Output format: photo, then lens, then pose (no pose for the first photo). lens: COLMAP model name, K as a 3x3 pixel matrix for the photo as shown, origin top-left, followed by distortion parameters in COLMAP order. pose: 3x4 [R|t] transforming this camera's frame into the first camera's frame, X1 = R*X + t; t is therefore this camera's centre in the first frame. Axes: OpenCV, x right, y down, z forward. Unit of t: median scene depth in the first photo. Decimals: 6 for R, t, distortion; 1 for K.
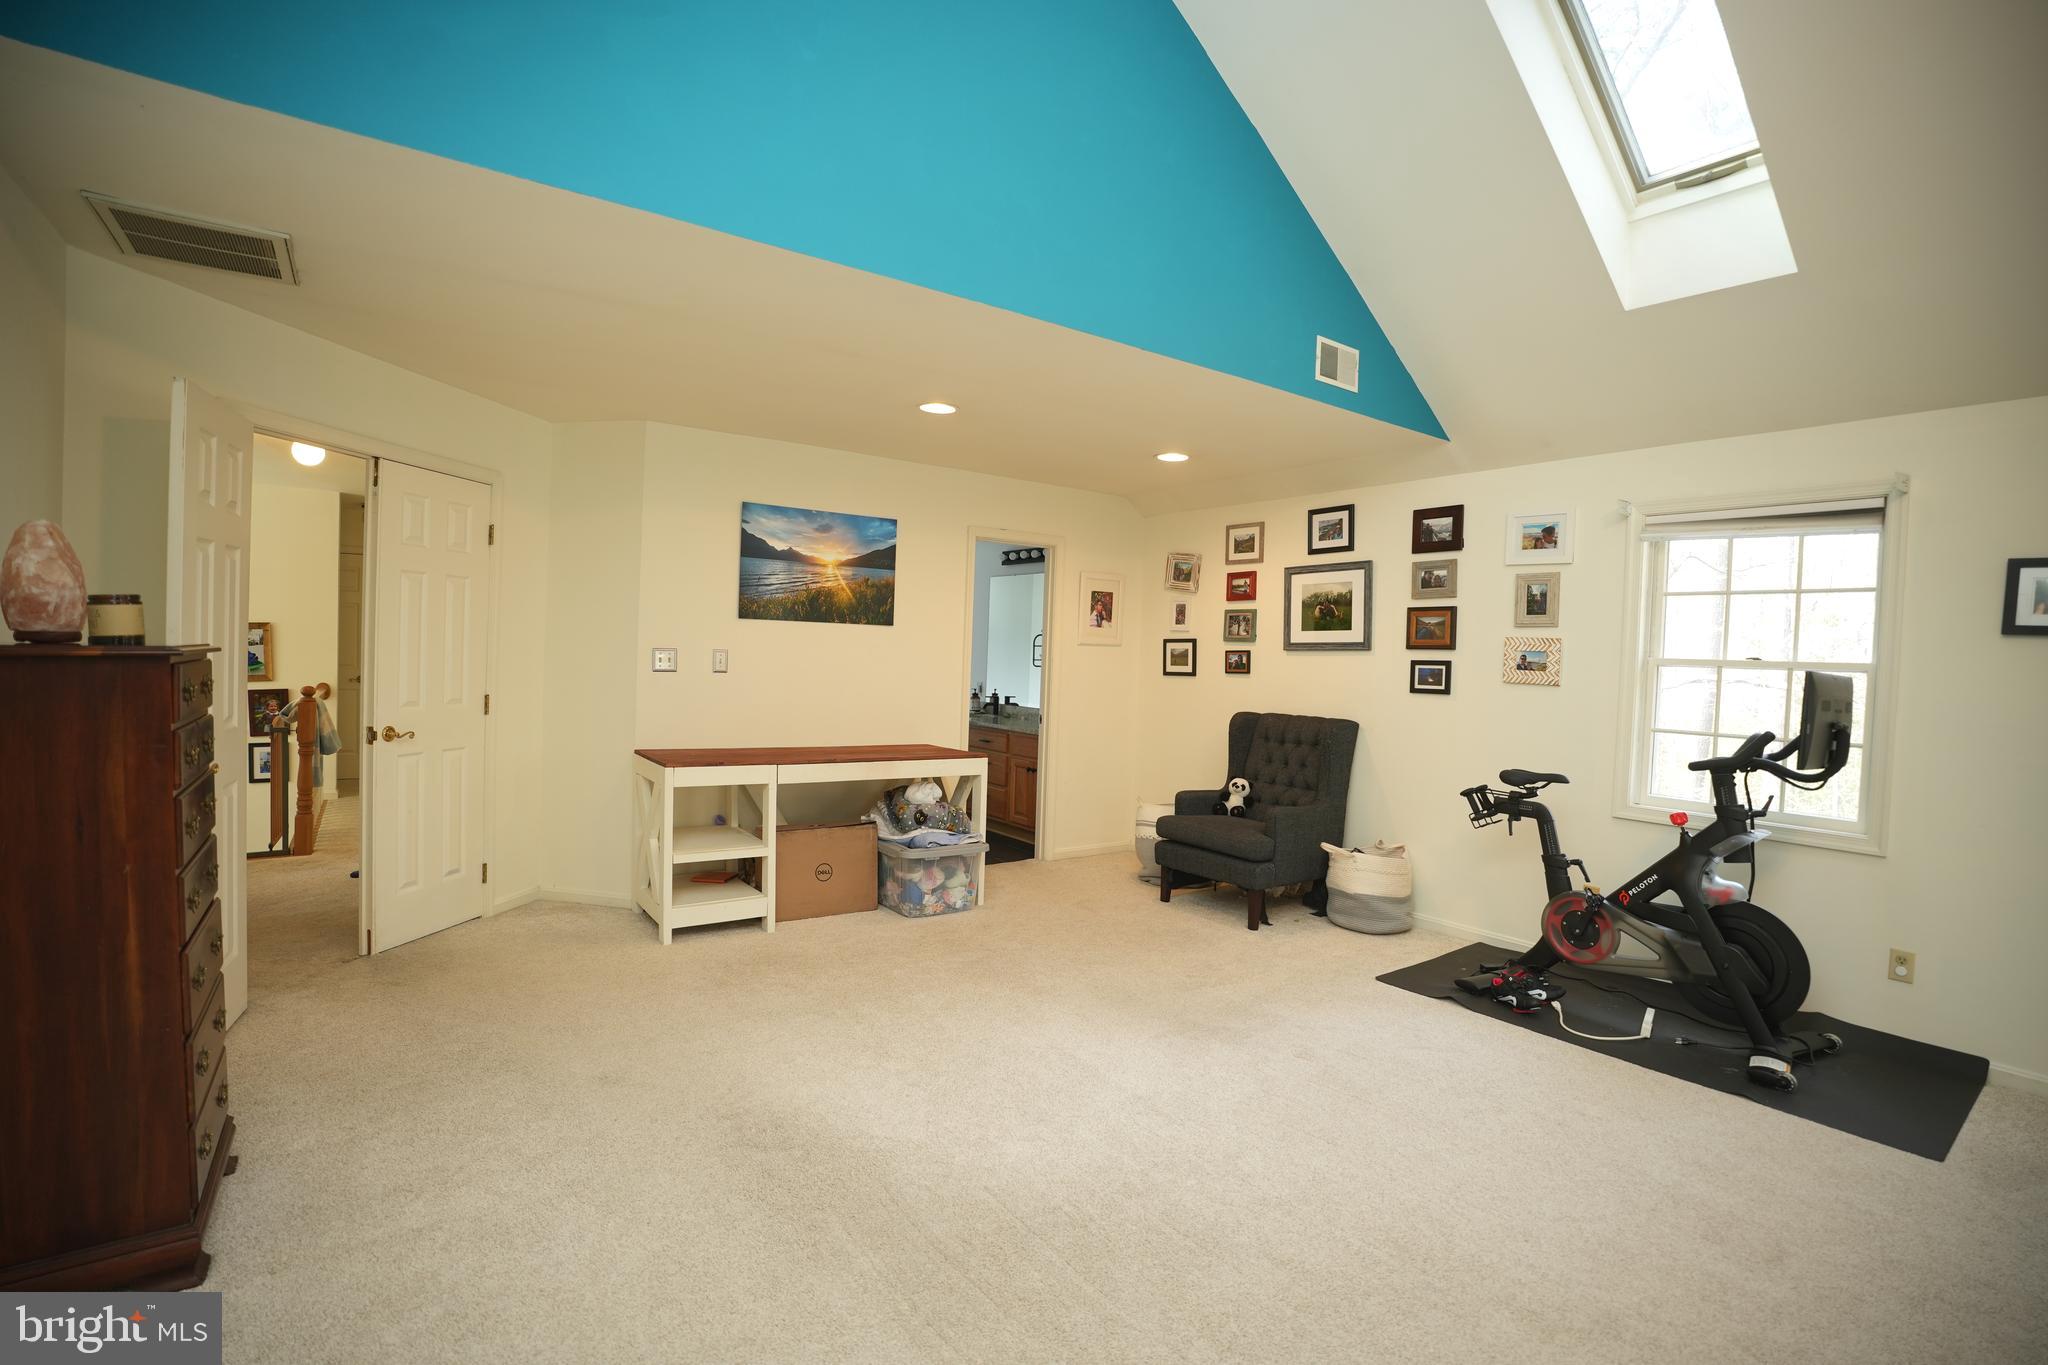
lens RADIAL K [[941.9, 0, 1018.7], [0, 941.9, 683.6], [0, 0, 1]] dist [-0.085180, 0.025692]
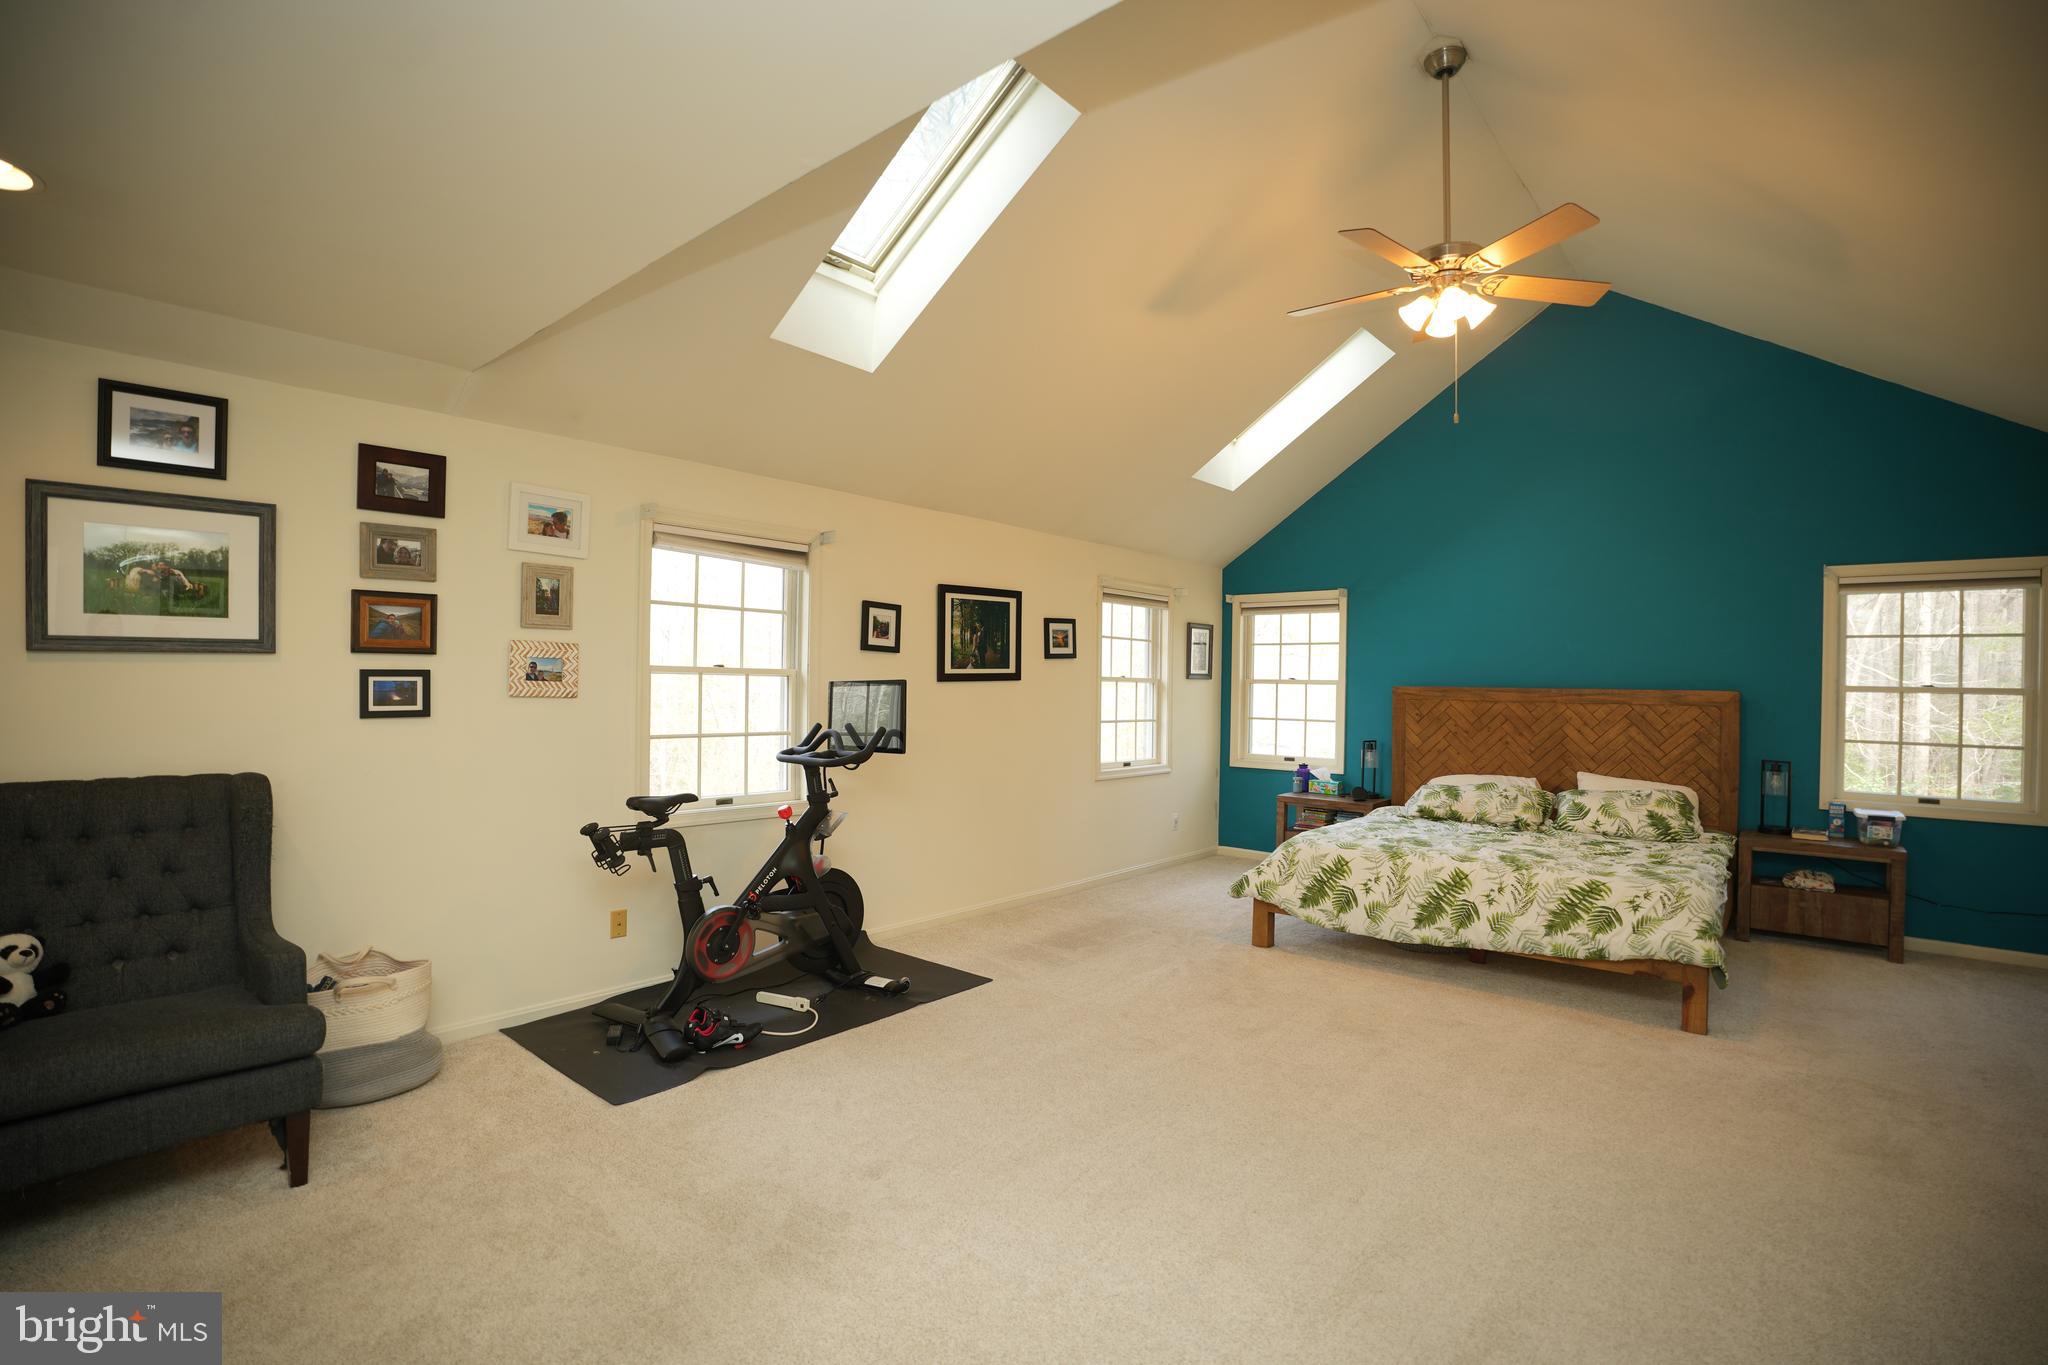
lens RADIAL K [[941.9, 0, 1018.7], [0, 941.9, 683.6], [0, 0, 1]] dist [-0.085180, 0.025692]
pose [[-0.239856, -0.029492, 0.970361, -0.332649], [0.012364, 0.999365, 0.033430, -0.032228], [-0.970730, 0.020016, -0.239338, 0.729727]]
